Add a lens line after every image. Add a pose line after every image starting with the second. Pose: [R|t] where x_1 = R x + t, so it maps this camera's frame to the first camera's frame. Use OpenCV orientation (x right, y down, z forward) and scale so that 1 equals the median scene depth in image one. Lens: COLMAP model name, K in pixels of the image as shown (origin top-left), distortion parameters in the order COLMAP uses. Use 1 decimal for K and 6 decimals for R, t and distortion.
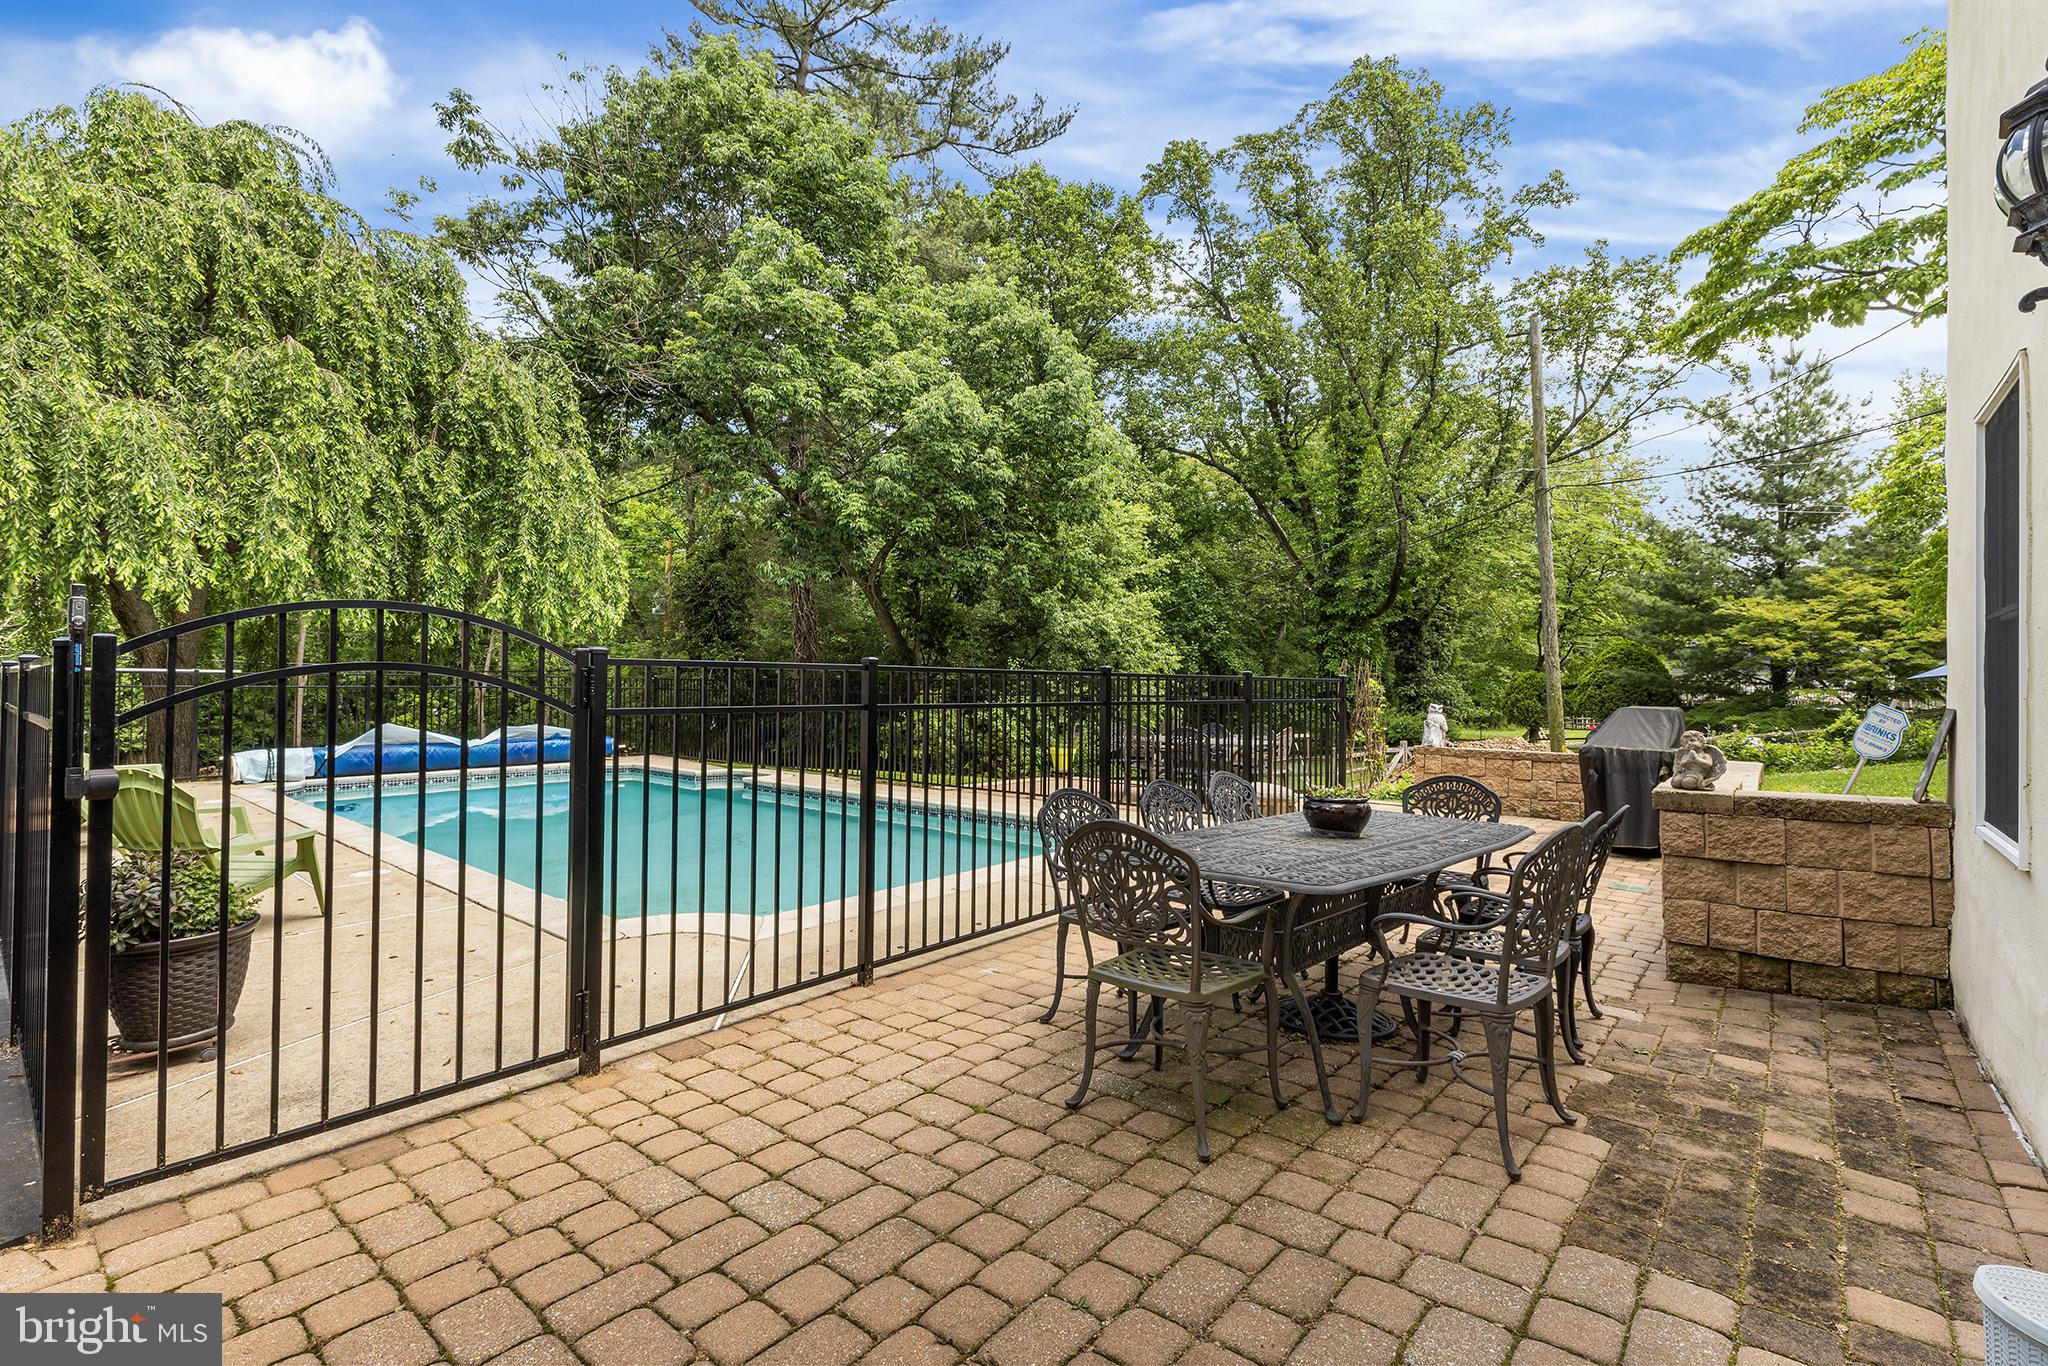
lens RADIAL K [[898.3, 0, 1024.0], [0, 898.3, 683.0], [0, 0, 1]] dist [0.001318, -0.000279]
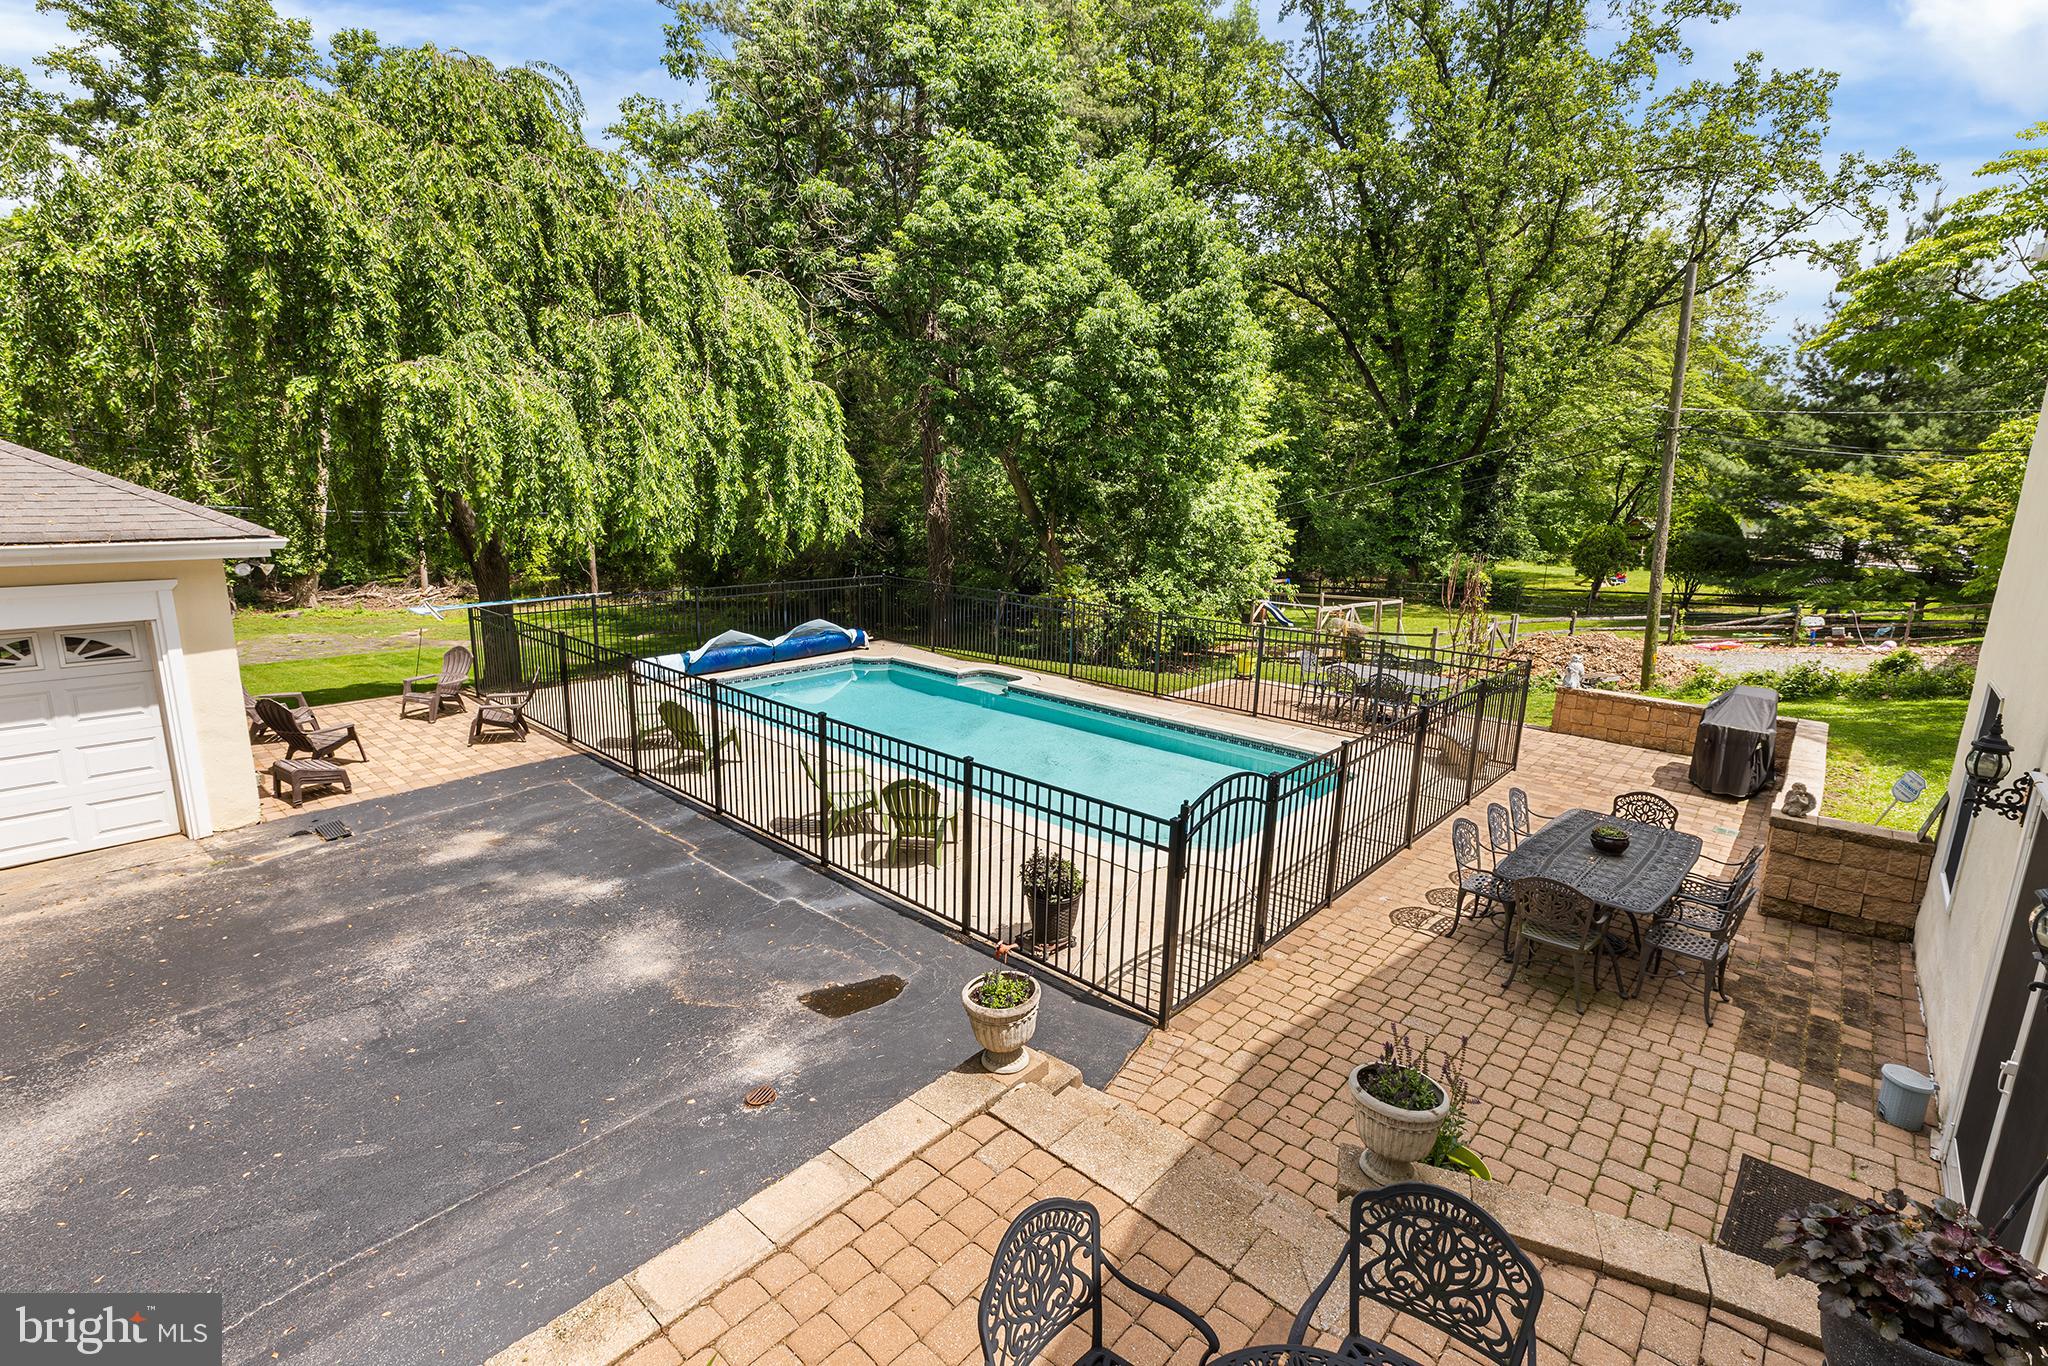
lens RADIAL K [[898.3, 0, 1024.0], [0, 898.3, 683.0], [0, 0, 1]] dist [0.001318, -0.000279]
pose [[0.999364, 0.021974, -0.028076, -0.153837], [-0.015360, 0.976021, 0.217134, -0.104725], [0.032174, -0.216565, 0.975738, -0.152624]]
